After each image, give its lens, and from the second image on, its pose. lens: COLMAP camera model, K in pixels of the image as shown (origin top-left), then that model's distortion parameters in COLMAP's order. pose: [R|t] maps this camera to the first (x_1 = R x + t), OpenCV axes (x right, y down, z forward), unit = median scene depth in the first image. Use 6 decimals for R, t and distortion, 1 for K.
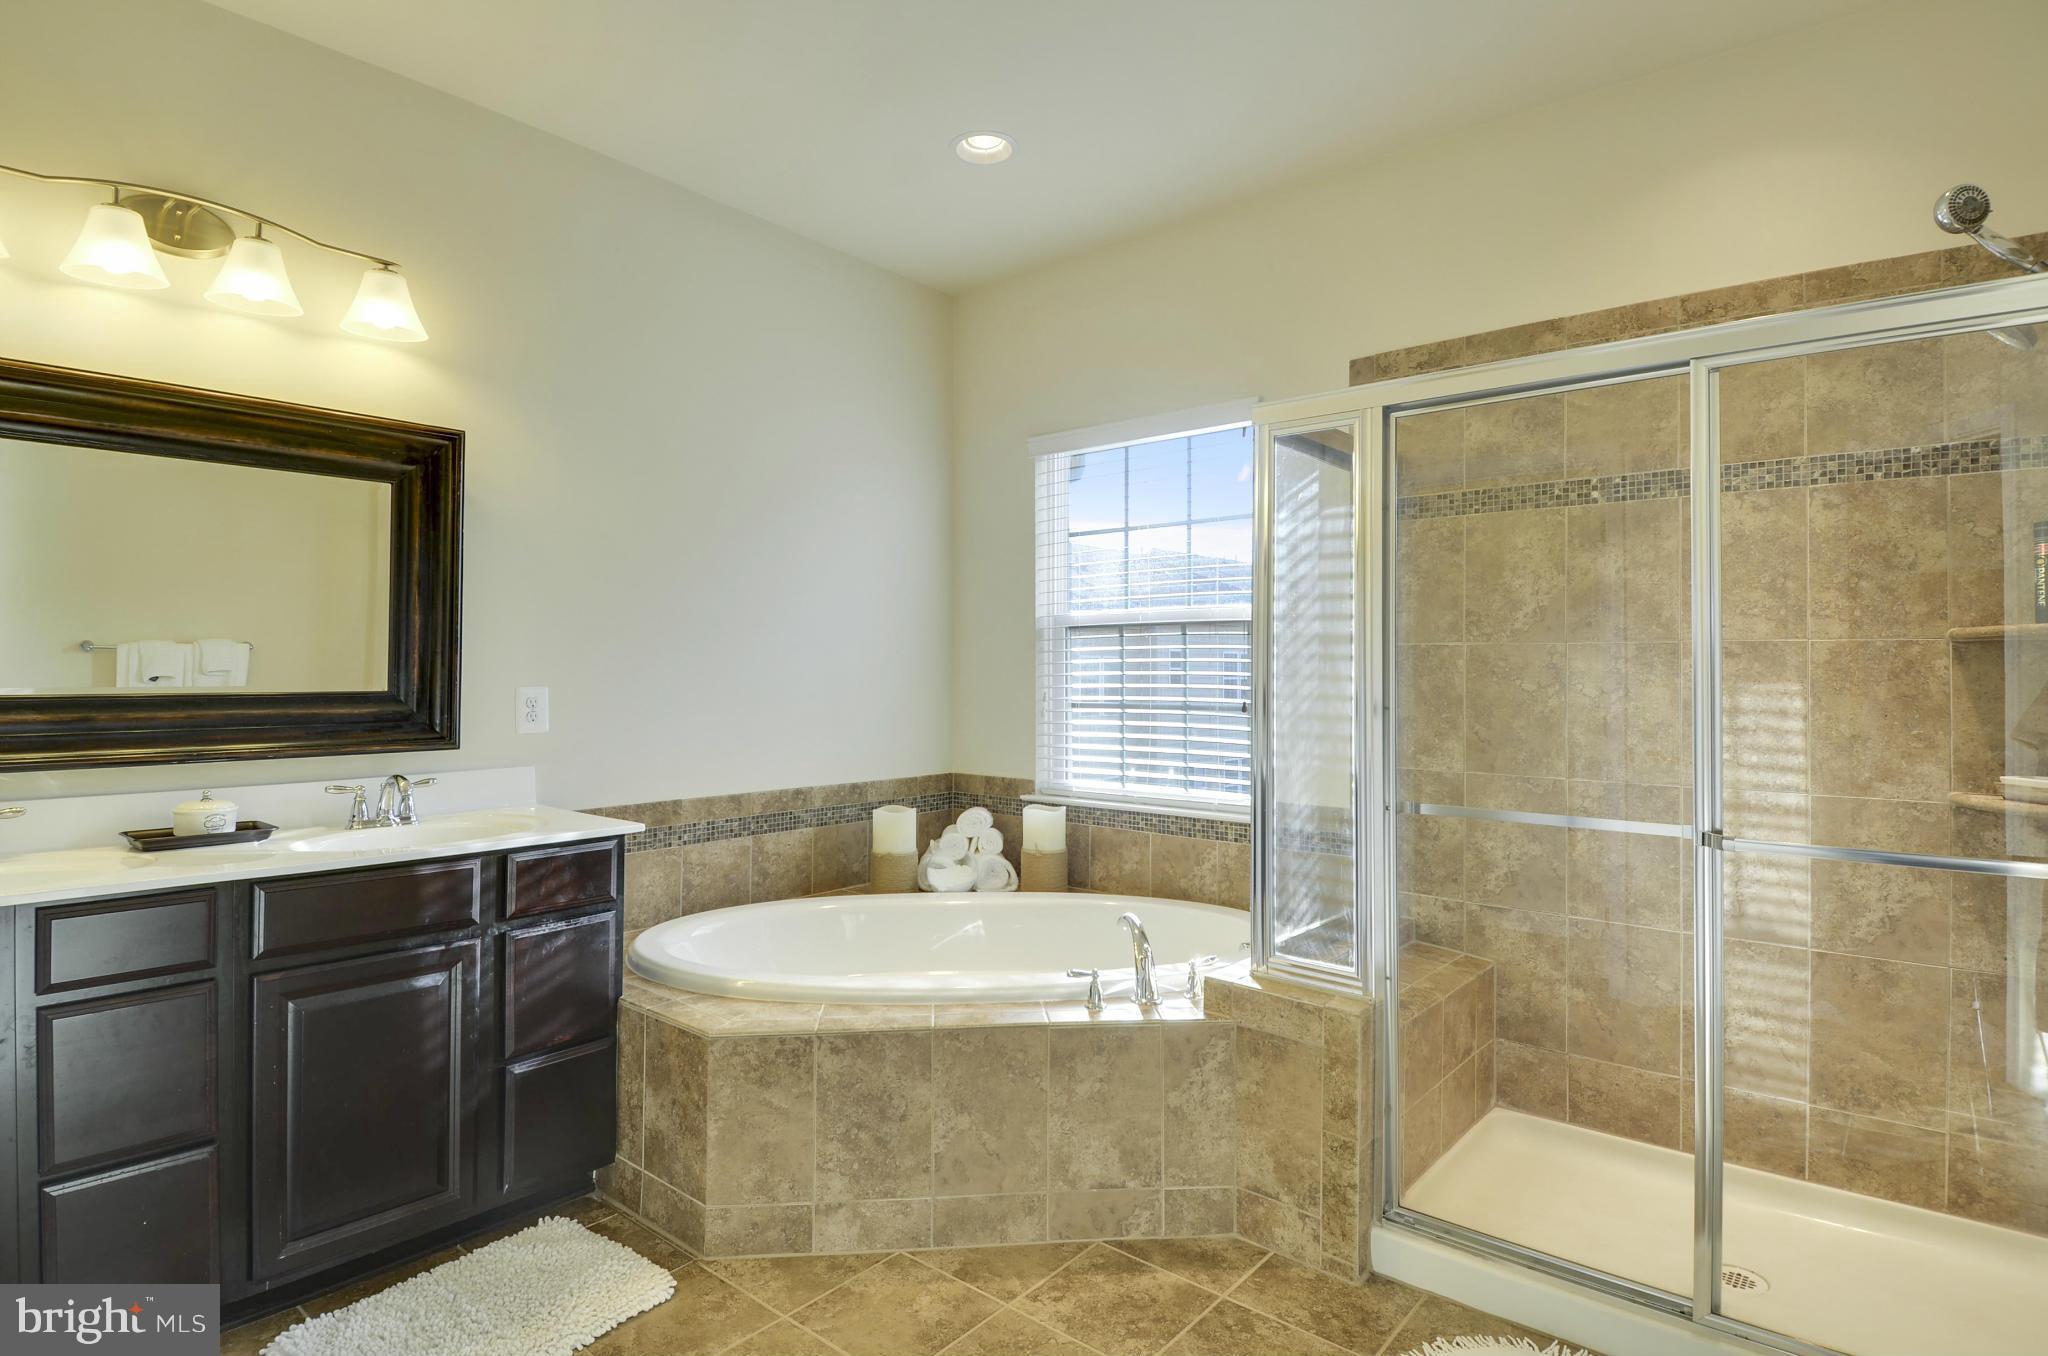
lens RADIAL K [[1026.5, 0, 1024.0], [0, 1026.5, 678.0], [0, 0, 1]] dist [0.002068, -0.024615]
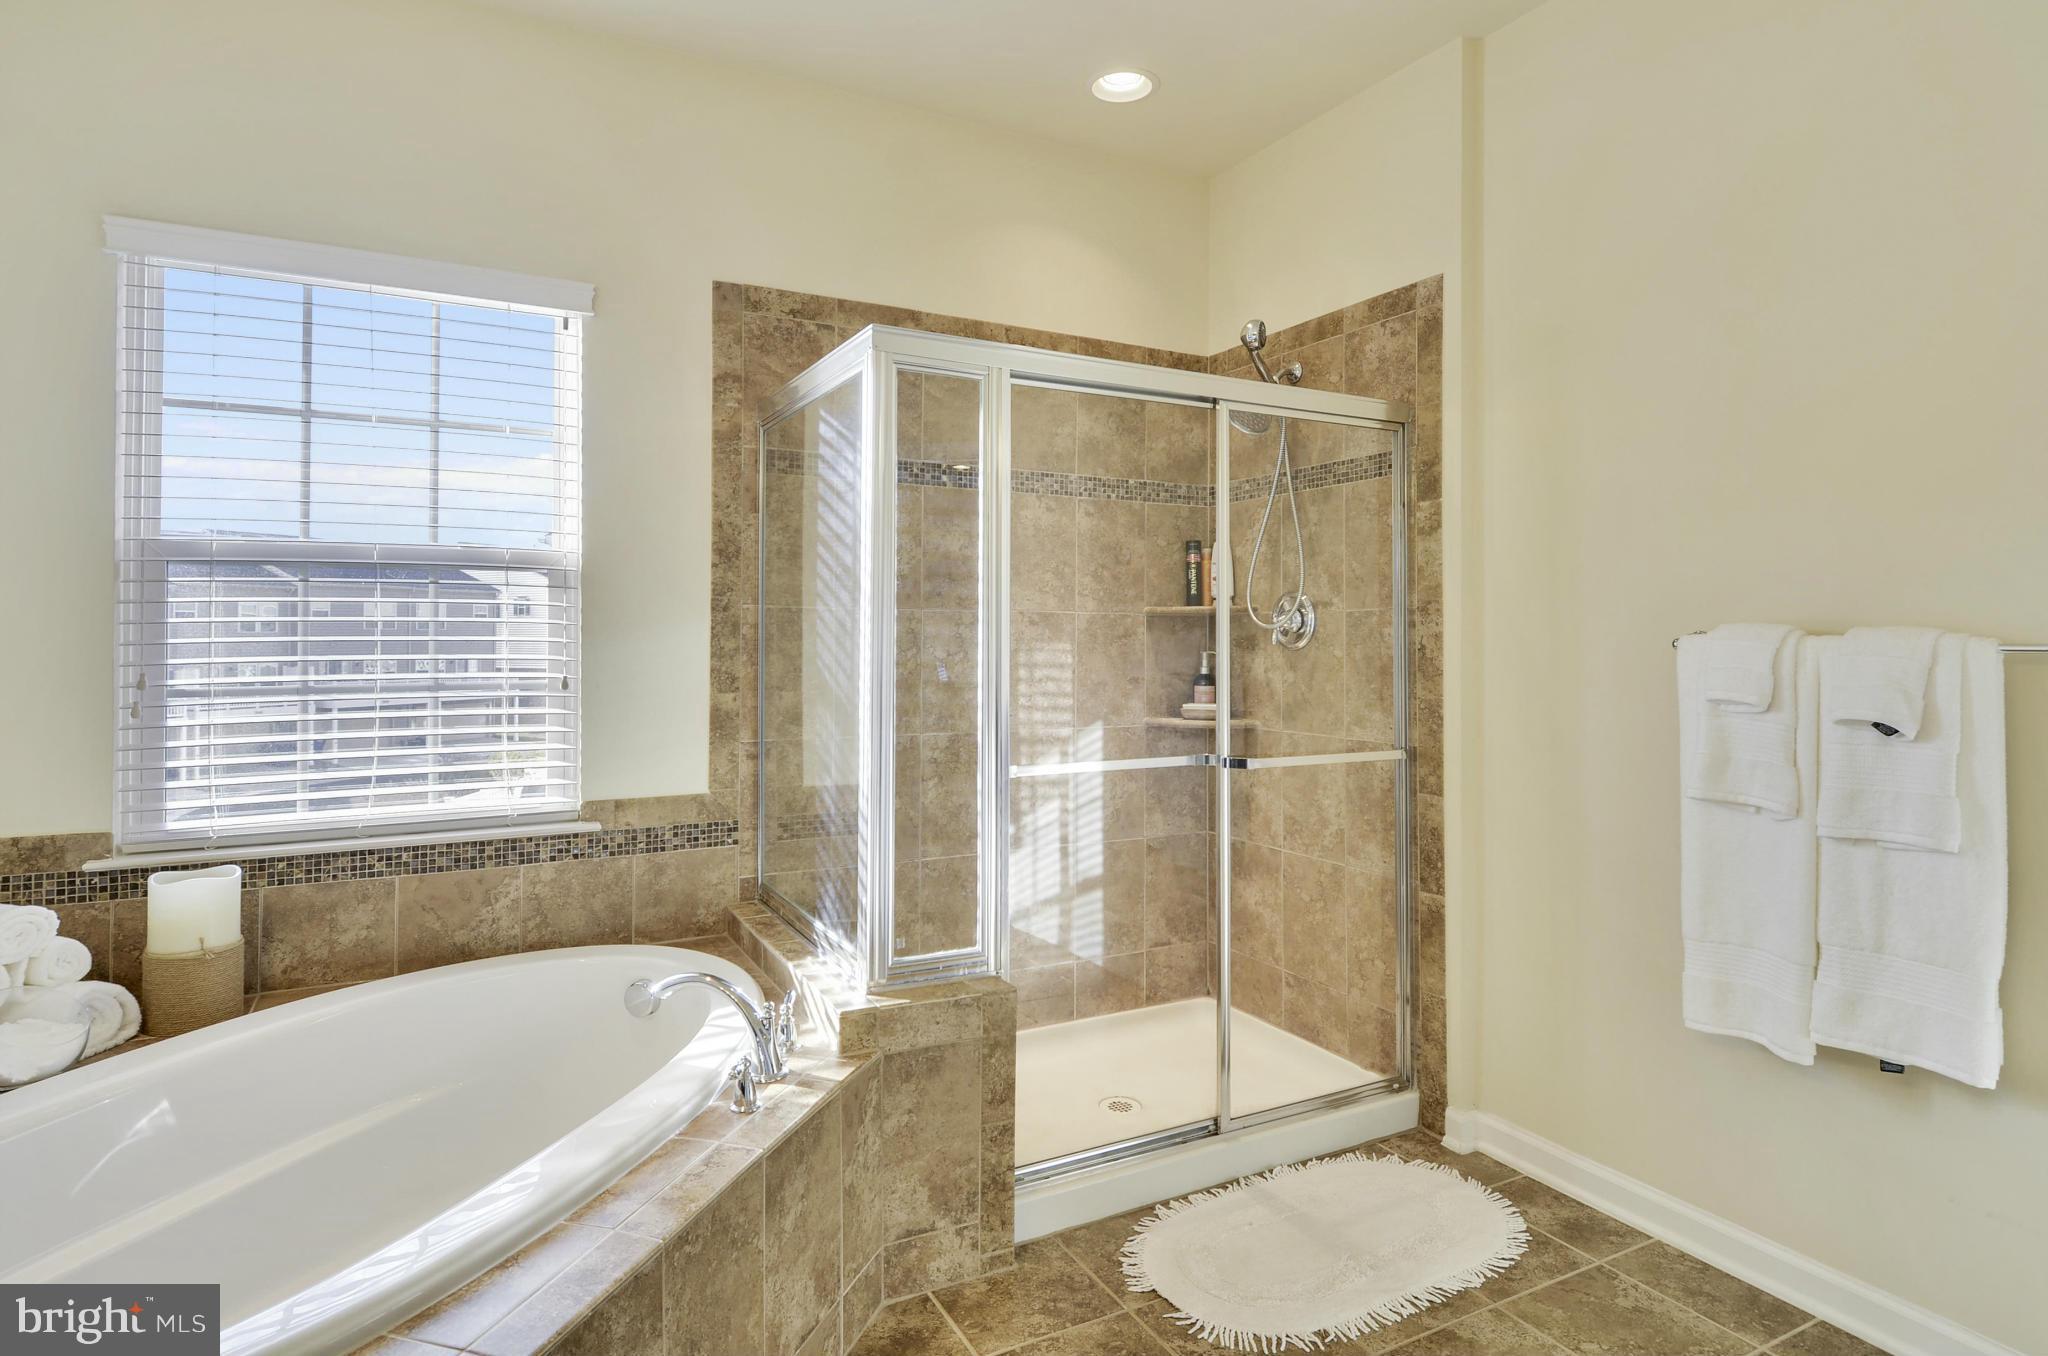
lens RADIAL K [[1063.0, 0, 1020.5], [0, 1063.0, 631.1], [0, 0, 1]] dist [0.009669, -0.000324]
pose [[0.387960, -0.002968, 0.921671, -0.542266], [0.001263, 0.999996, 0.002689, -0.016803], [-0.921675, 0.000121, 0.387962, 0.527973]]
